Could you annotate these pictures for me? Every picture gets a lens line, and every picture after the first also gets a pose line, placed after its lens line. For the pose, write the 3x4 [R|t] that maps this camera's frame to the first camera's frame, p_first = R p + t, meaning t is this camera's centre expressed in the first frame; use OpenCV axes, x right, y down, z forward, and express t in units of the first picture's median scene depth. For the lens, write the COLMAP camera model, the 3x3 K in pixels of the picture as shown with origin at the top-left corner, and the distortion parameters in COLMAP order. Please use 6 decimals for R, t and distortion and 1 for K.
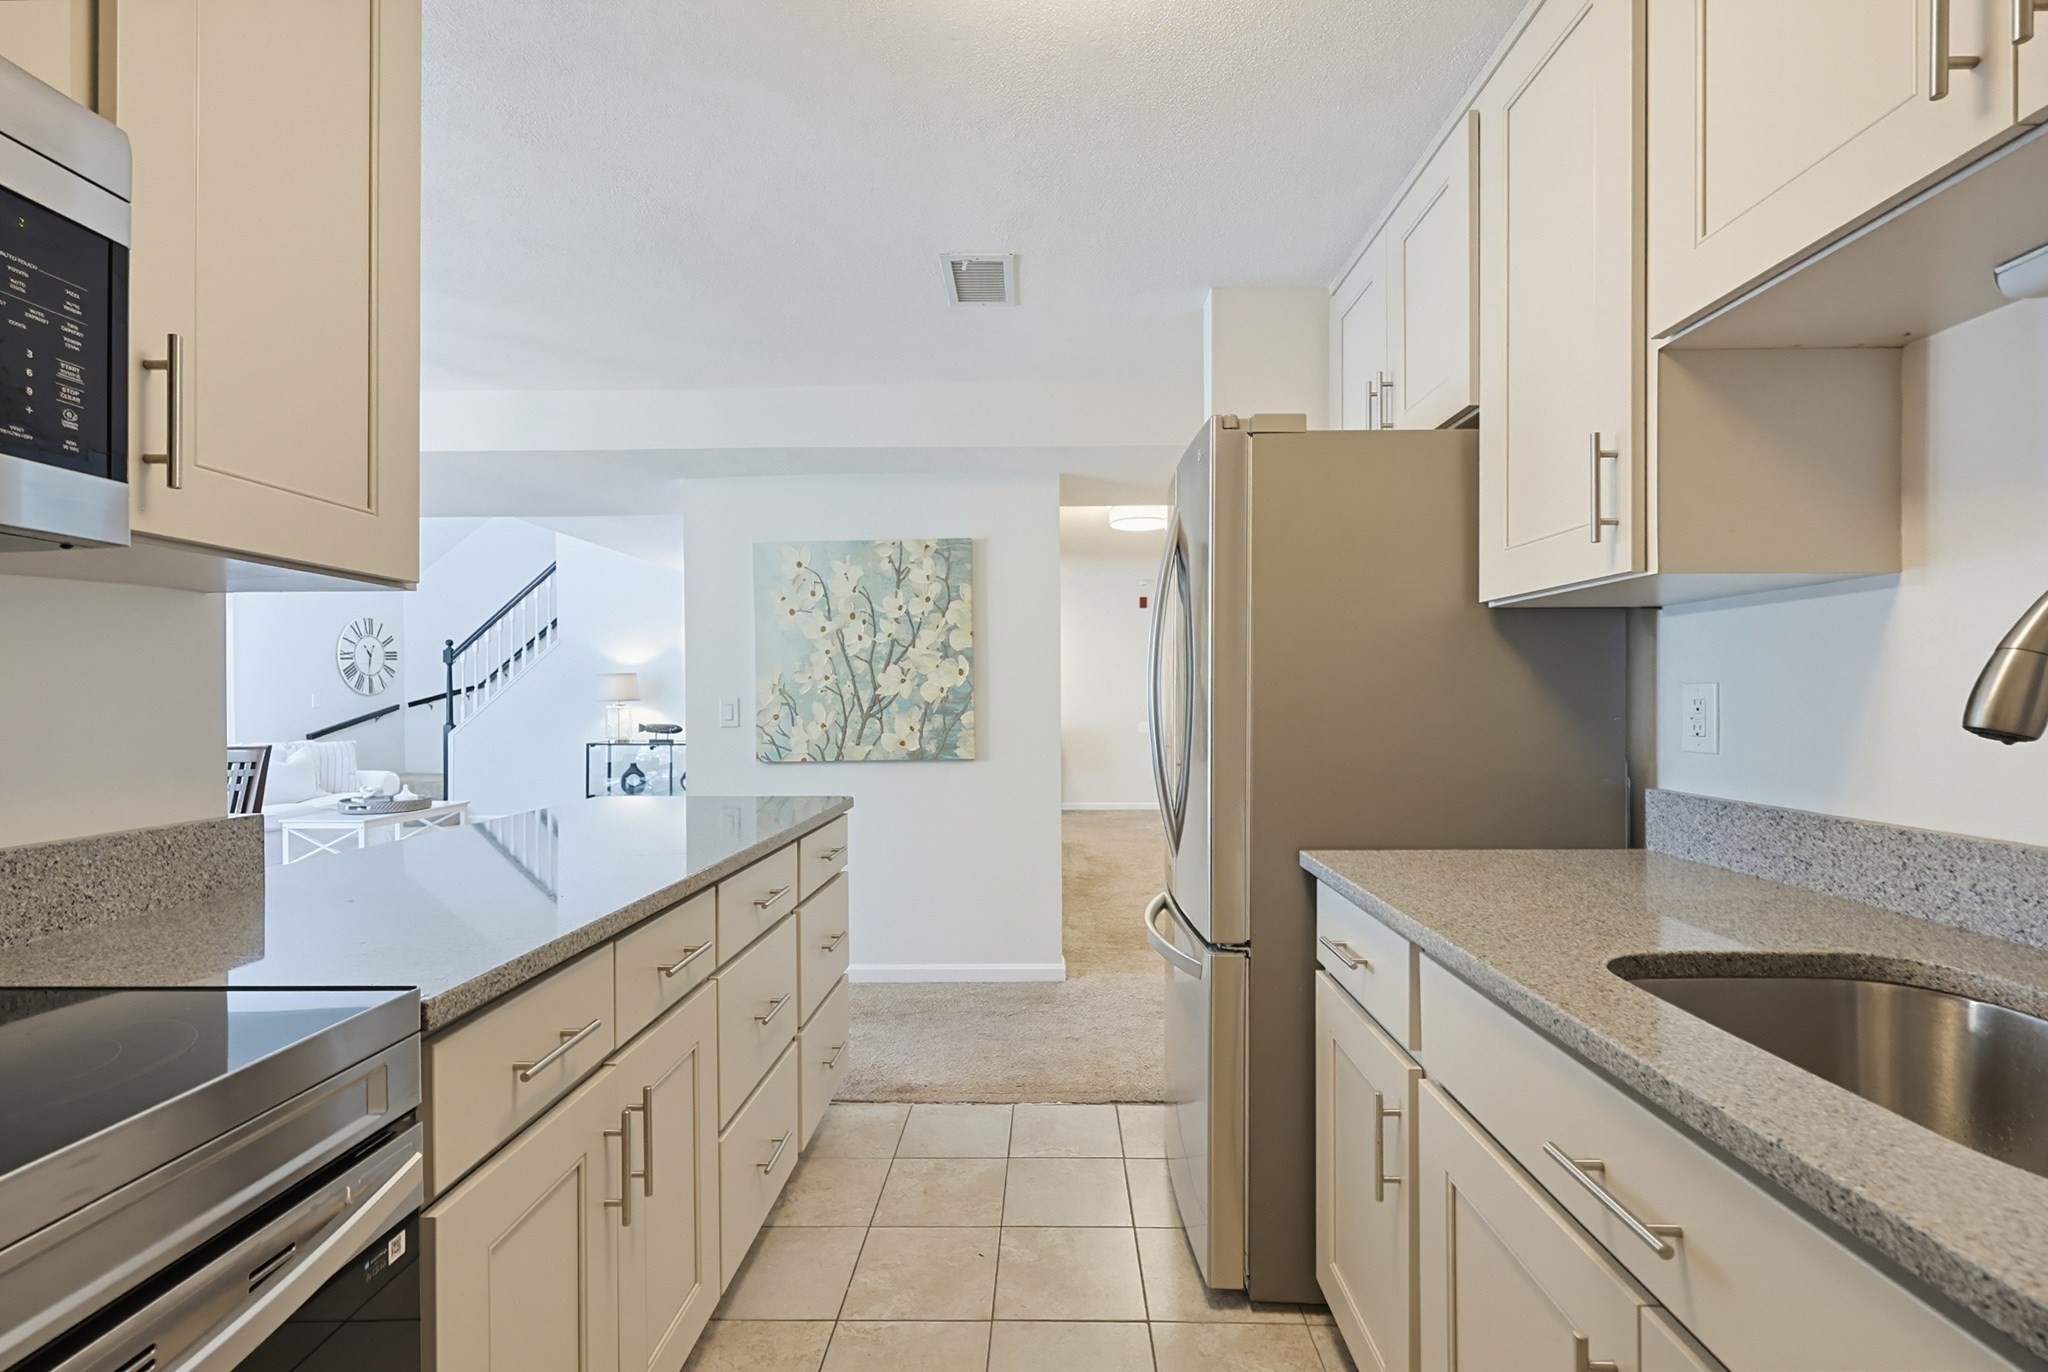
lens RADIAL K [[869.4, 0, 1039.0], [0, 869.4, 690.4], [0, 0, 1]] dist [-0.003102, 0.000029]
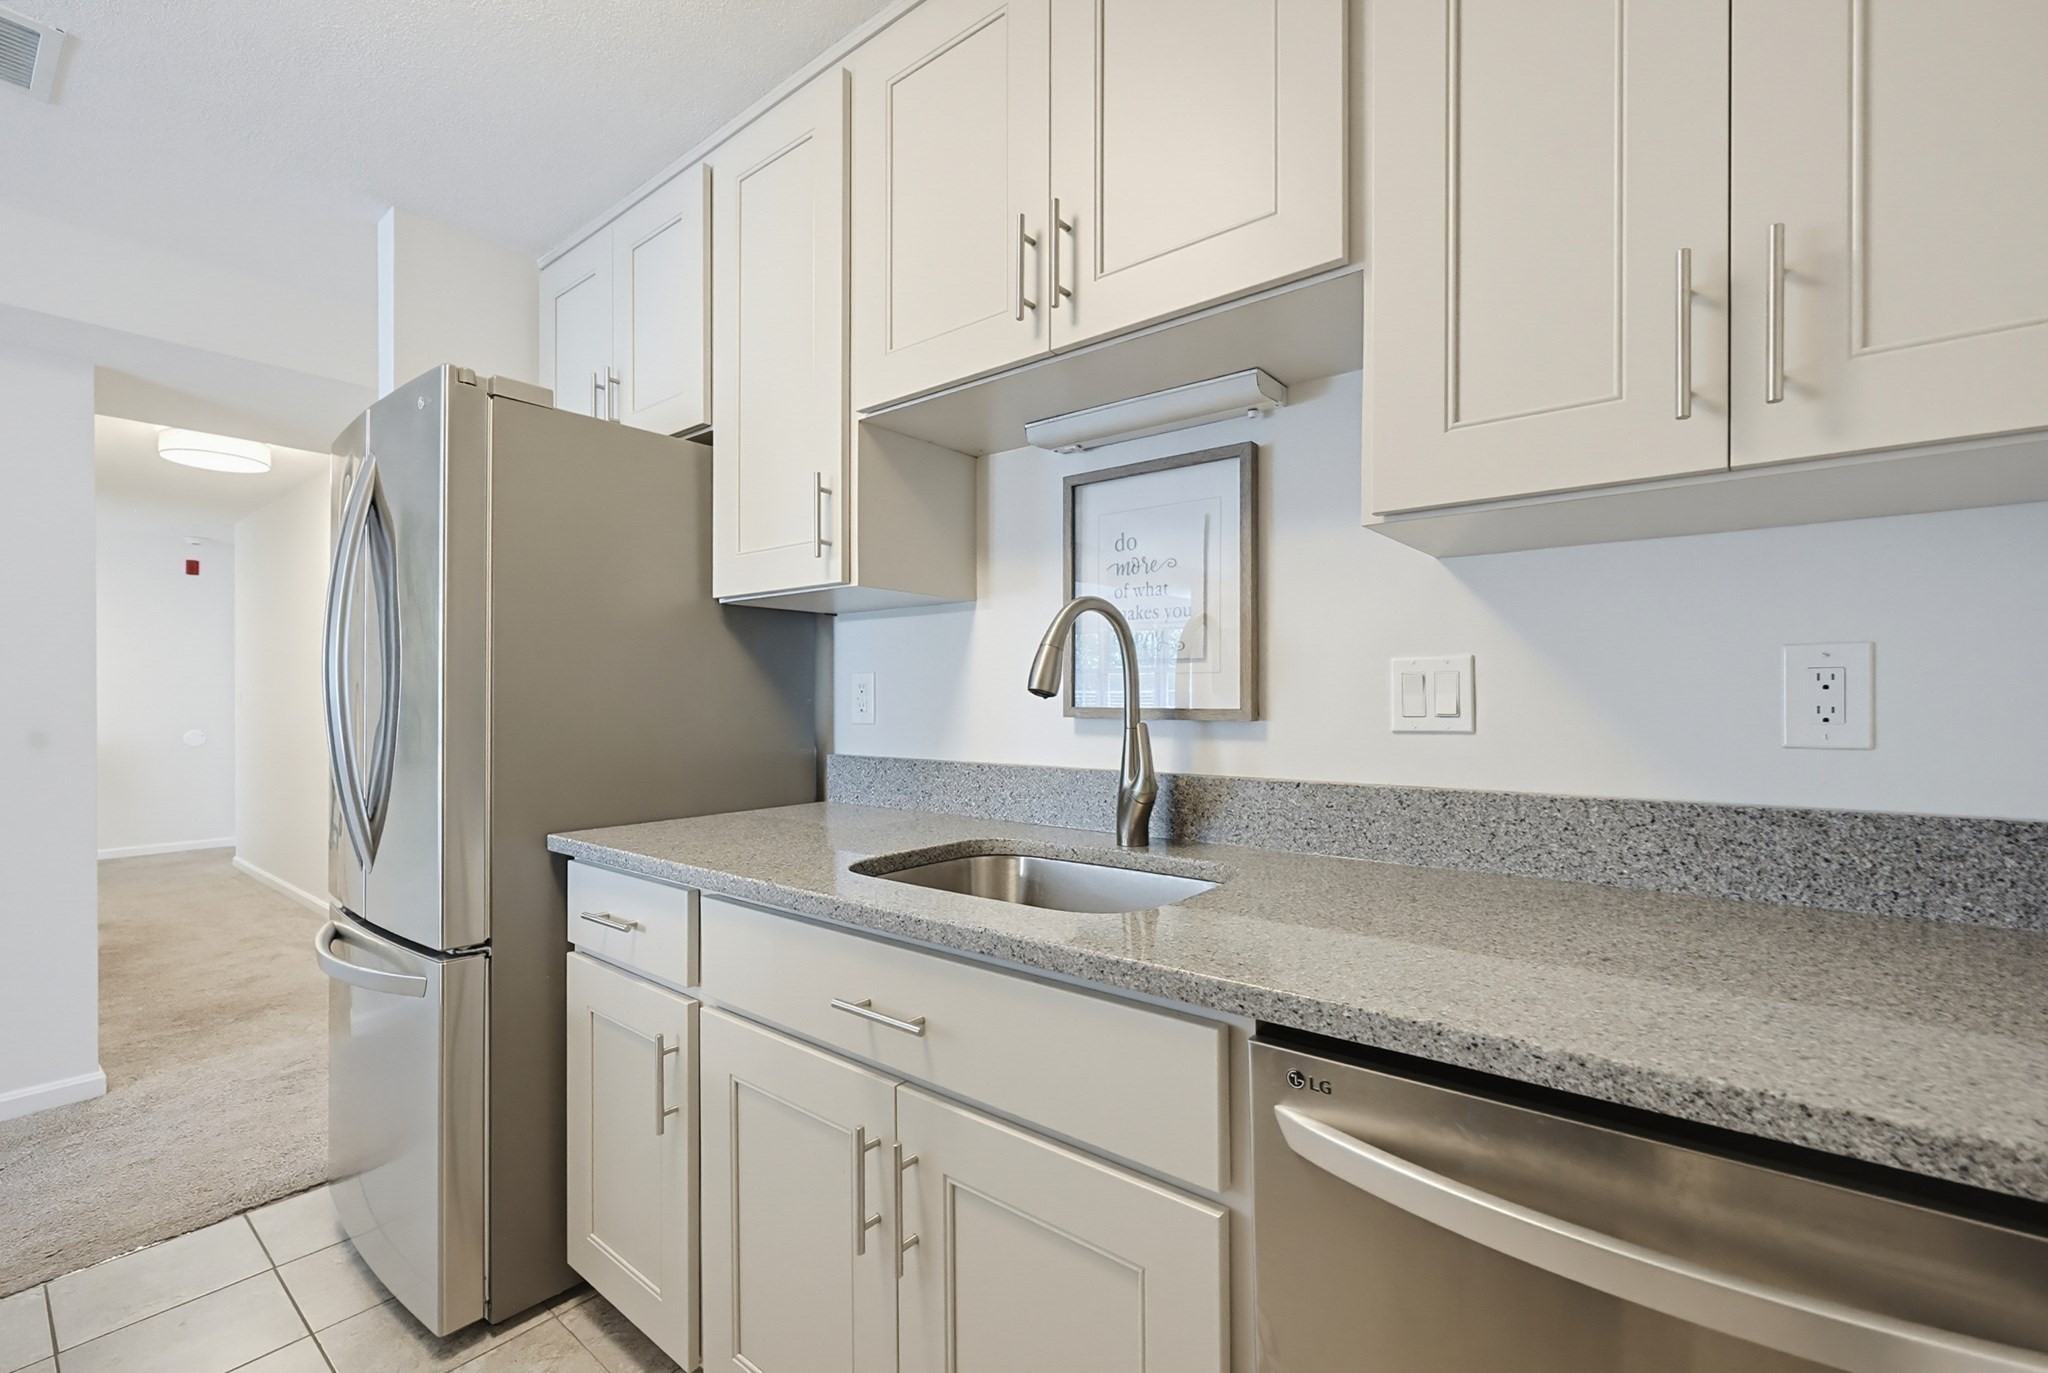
lens RADIAL K [[881.4, 0, 1027.3], [0, 881.4, 689.0], [0, 0, 1]] dist [0.001565, 0.000429]
pose [[0.610494, 0.008528, 0.791975, -0.163010], [-0.001881, 0.999955, -0.009318, 0.029373], [-0.792018, 0.004199, 0.610483, -0.034577]]
